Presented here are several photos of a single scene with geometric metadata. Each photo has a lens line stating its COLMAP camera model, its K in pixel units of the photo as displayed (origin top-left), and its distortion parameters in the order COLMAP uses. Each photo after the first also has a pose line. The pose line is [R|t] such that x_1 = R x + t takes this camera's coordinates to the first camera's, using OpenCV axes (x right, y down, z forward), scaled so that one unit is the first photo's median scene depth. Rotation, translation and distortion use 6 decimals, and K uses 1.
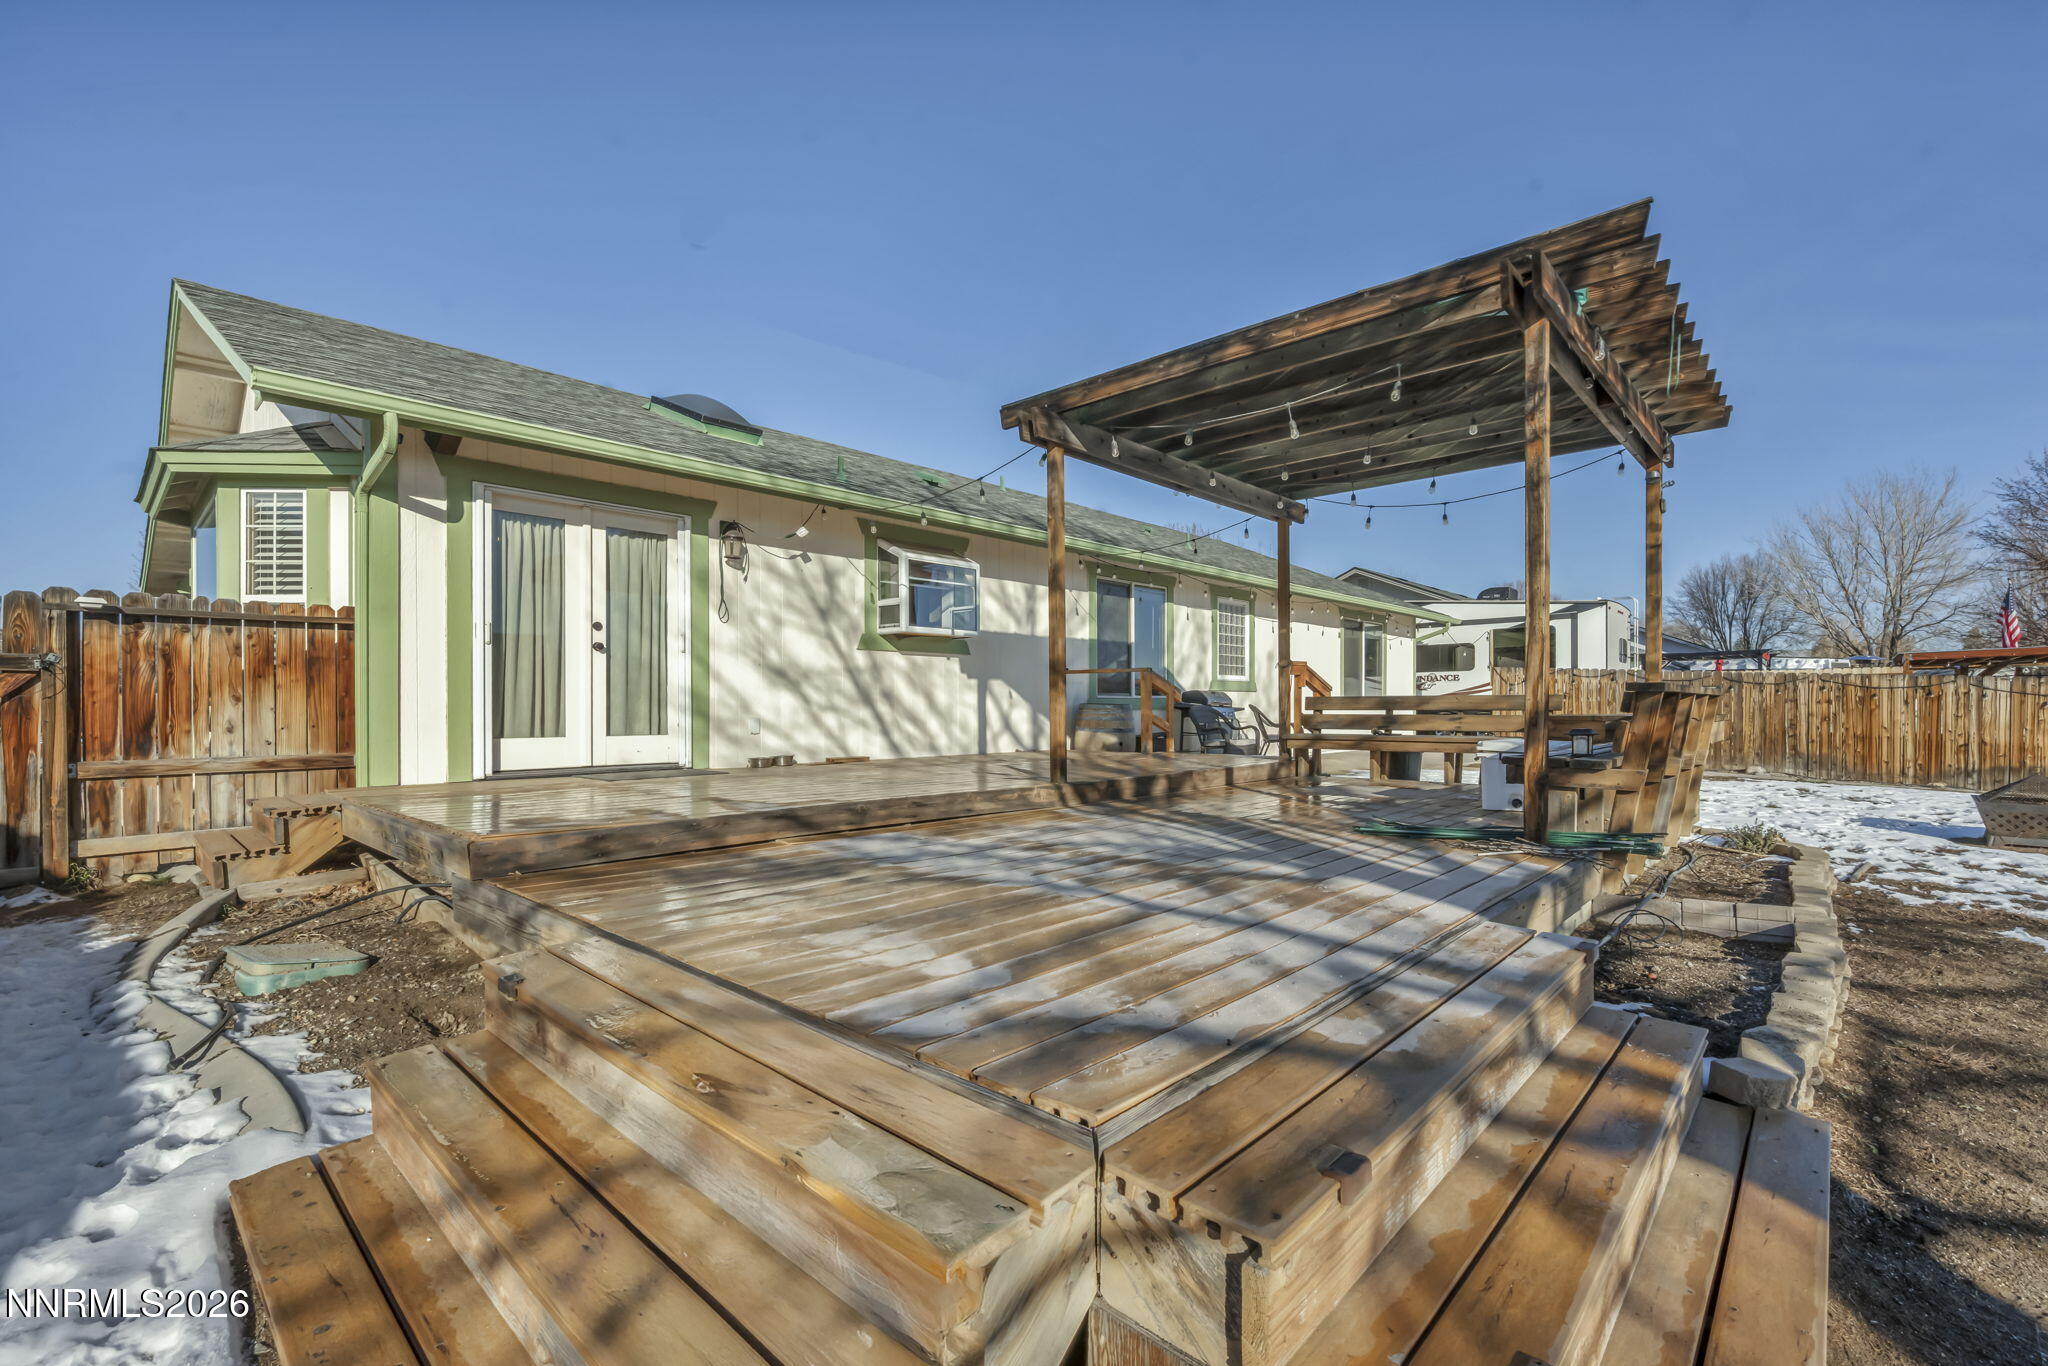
lens RADIAL K [[884.0, 0, 1027.9], [0, 884.0, 700.8], [0, 0, 1]] dist [0.002490, -0.000079]
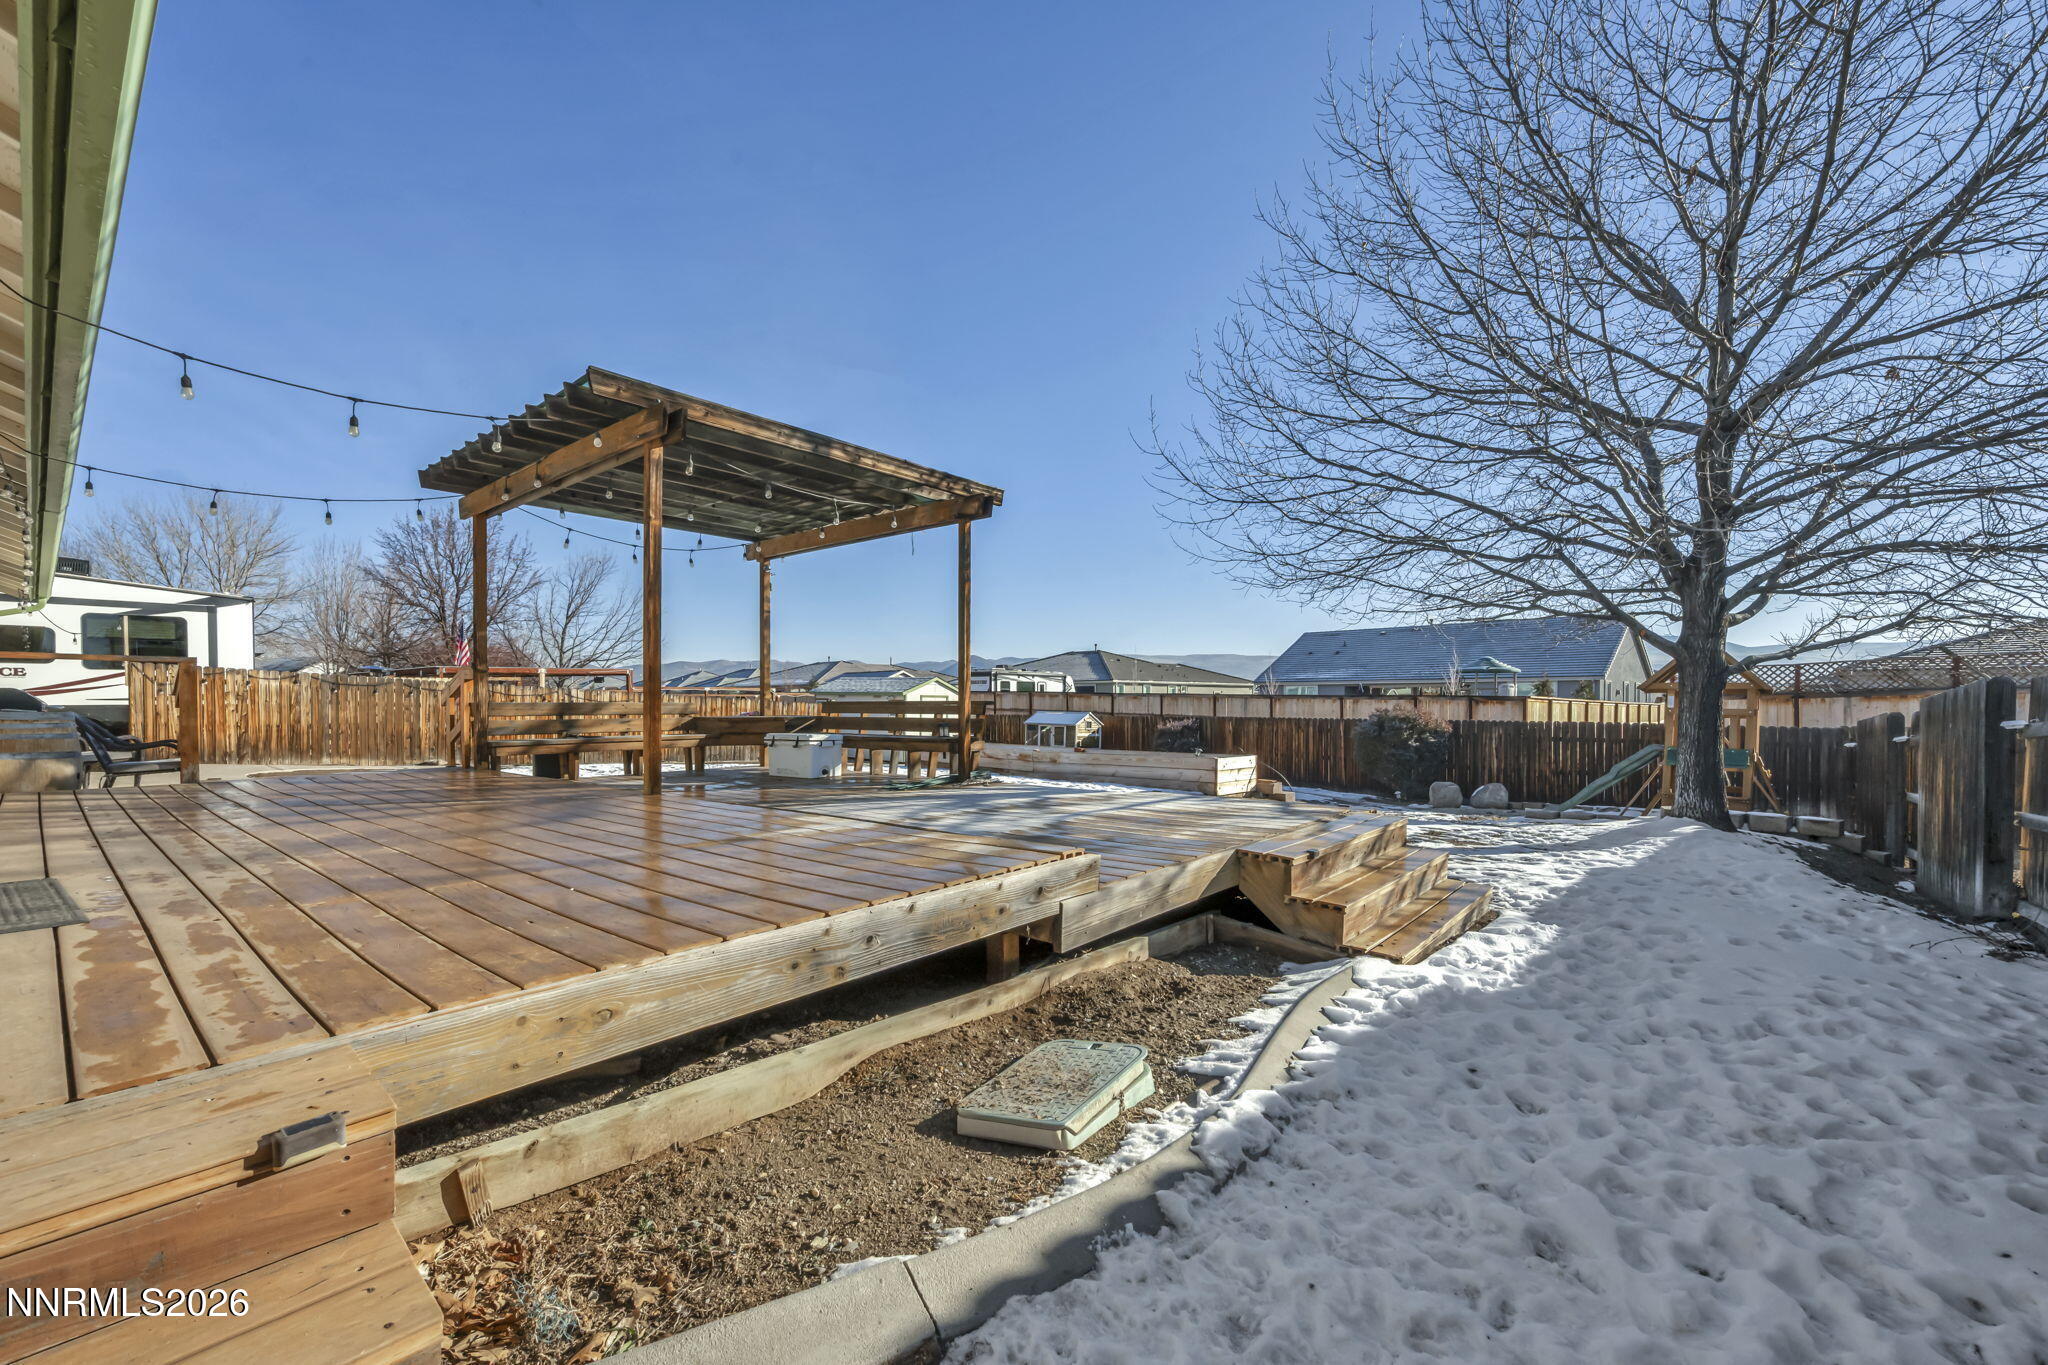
lens RADIAL K [[823.3, 0, 1025.6], [0, 823.3, 698.3], [0, 0, 1]] dist [0.000670, 0.000236]
pose [[-0.045485, 0.008446, 0.998929, -0.789290], [-0.008618, 0.999924, -0.008846, -0.013876], [-0.998928, -0.009011, -0.045409, 0.596054]]
